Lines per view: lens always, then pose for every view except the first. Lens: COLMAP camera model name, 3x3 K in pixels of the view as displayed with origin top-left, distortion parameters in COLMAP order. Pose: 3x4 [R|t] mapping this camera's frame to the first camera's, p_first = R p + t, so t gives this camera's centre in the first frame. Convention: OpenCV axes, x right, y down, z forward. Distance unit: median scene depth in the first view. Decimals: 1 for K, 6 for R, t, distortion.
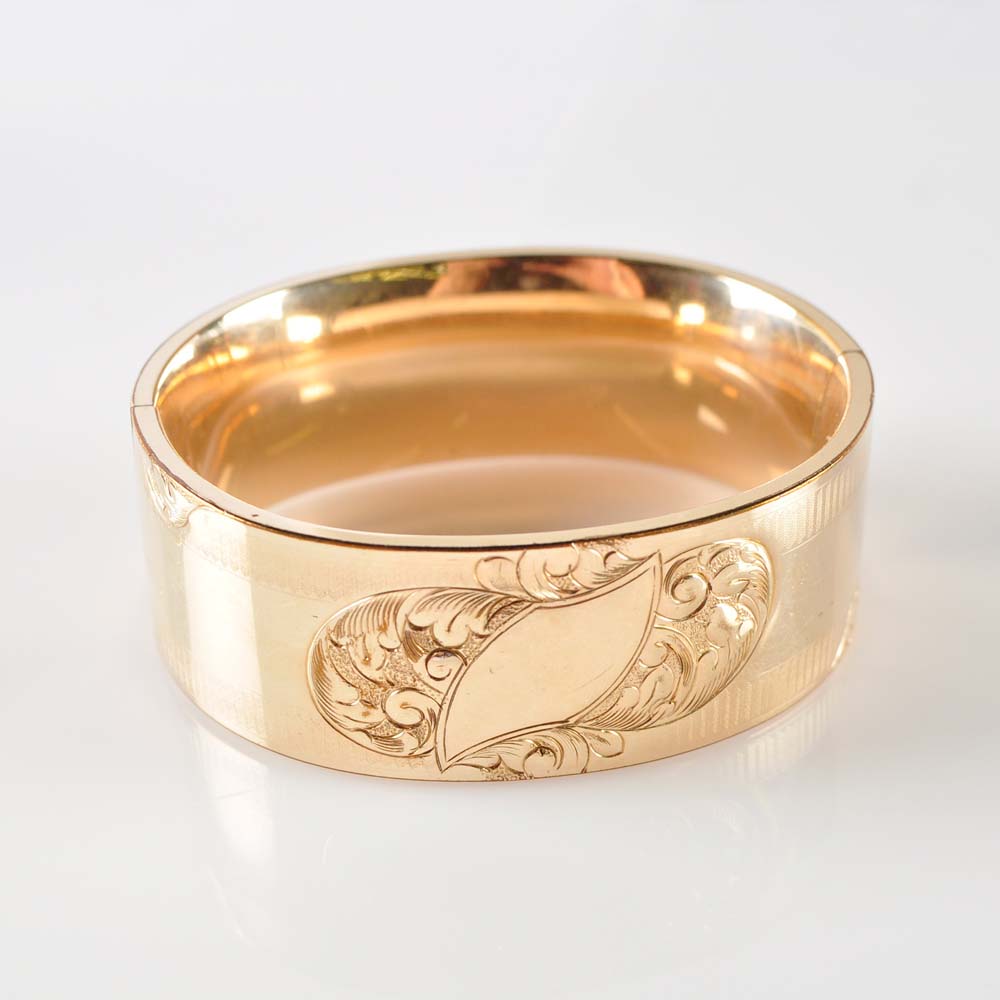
lens RADIAL K [[2340.0, 0, 497.6], [0, 2340.0, 501.1], [0, 0, 1]] dist [-0.091943, 0.000000]
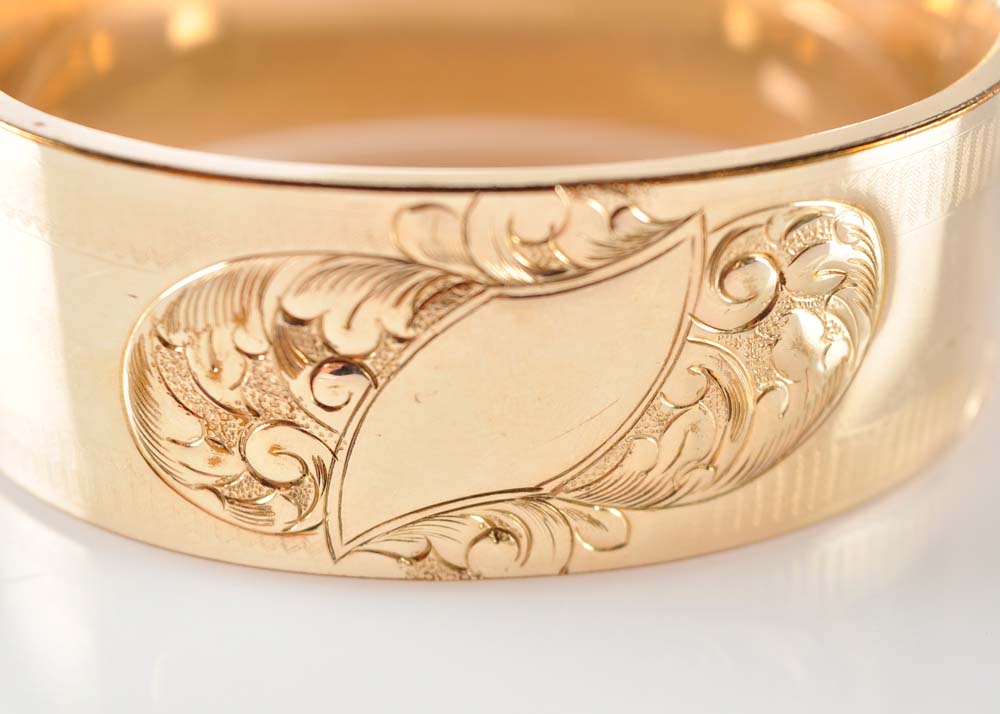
lens RADIAL K [[2642.0, 0, 502.1], [0, 2642.0, 356.4], [0, 0, 1]] dist [-0.125823, 0.000000]
pose [[0.998831, 0.048100, -0.004722, 0.021828], [-0.047931, 0.998371, 0.030943, 0.038717], [0.006202, -0.030680, 0.999510, 0.309124]]
